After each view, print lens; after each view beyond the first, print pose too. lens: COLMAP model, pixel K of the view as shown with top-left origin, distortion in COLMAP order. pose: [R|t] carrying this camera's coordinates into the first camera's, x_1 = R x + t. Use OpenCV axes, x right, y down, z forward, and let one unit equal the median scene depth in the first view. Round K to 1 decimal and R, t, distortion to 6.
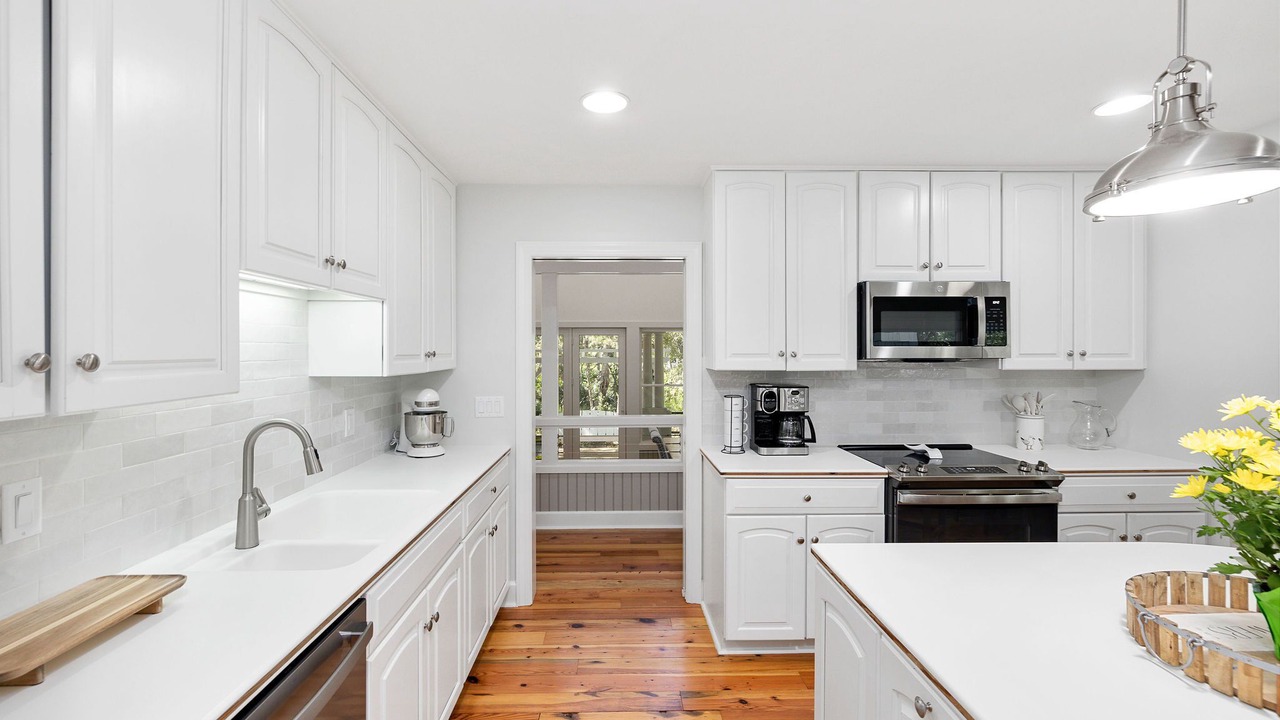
lens RADIAL K [[537.9, 0, 627.2], [0, 537.9, 353.4], [0, 0, 1]] dist [0.001746, -0.000733]
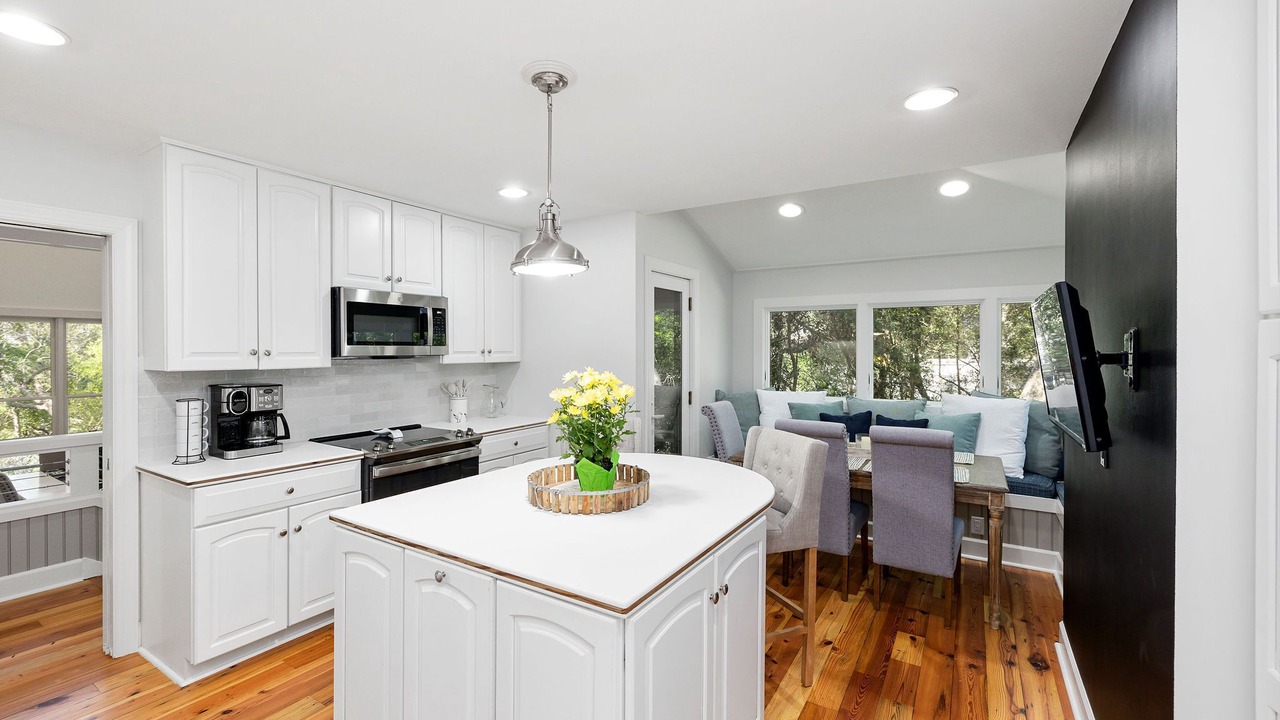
lens RADIAL K [[537.9, 0, 627.2], [0, 537.9, 353.4], [0, 0, 1]] dist [0.001746, -0.000733]
pose [[0.554988, -0.005131, 0.831842, -0.149231], [0.003133, 0.999987, 0.004078, 0.001073], [-0.831852, 0.000343, 0.554997, -0.107668]]
